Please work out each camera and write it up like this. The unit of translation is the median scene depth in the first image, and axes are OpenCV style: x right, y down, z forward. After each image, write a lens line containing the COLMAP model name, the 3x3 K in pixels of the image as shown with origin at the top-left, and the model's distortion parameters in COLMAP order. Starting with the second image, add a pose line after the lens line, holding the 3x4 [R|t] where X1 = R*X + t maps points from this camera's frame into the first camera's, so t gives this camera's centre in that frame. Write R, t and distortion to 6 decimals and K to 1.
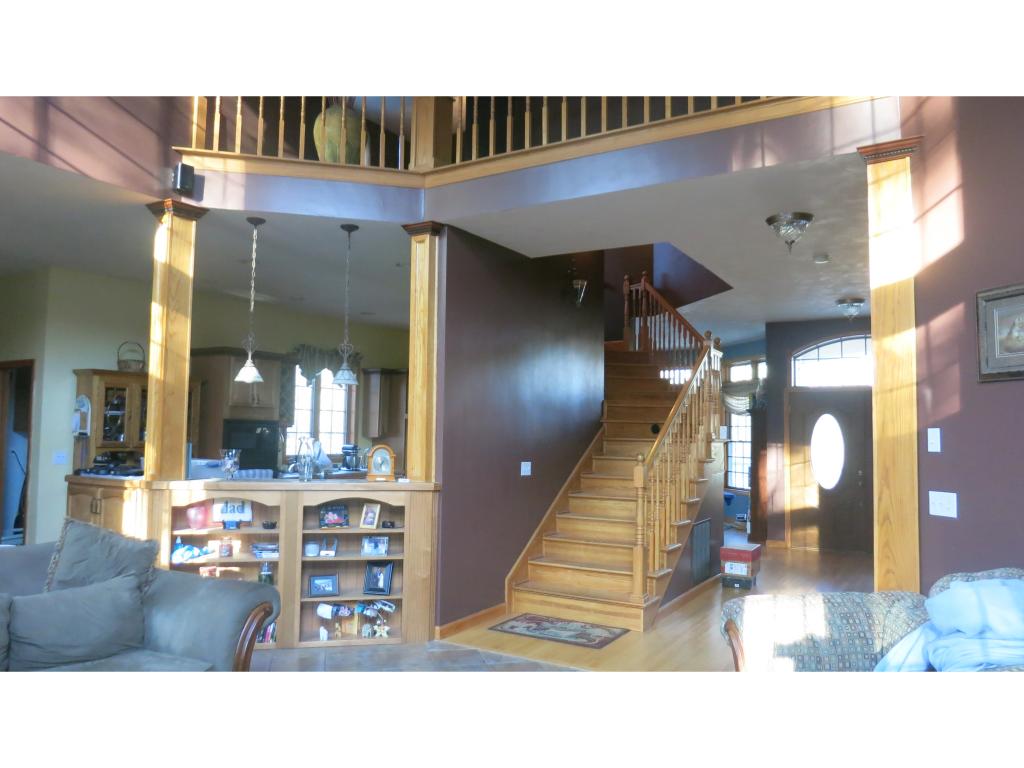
lens RADIAL K [[734.3, 0, 513.3], [0, 734.3, 385.9], [0, 0, 1]] dist [-0.030919, -0.008219]
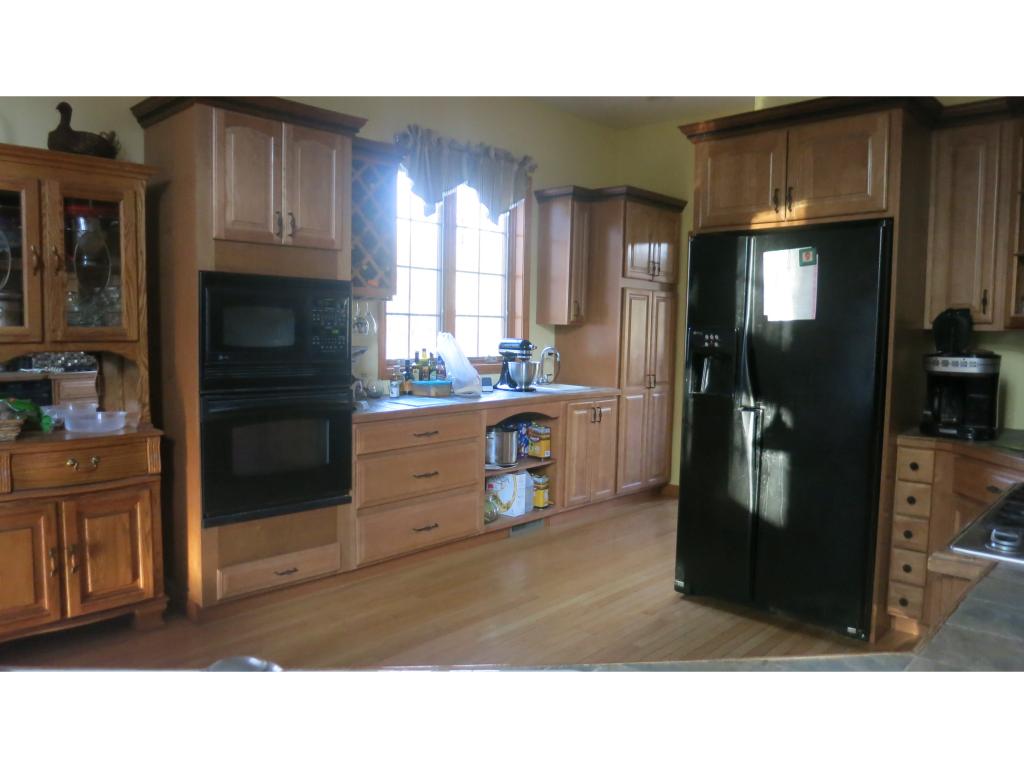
lens RADIAL K [[734.3, 0, 511.6], [0, 734.3, 383.3], [0, 0, 1]] dist [-0.030919, -0.008219]
pose [[0.976993, 0.016788, -0.212611, -0.120044], [0.012949, 0.990389, 0.137703, 0.042384], [0.212879, -0.137288, 0.967385, 0.520138]]
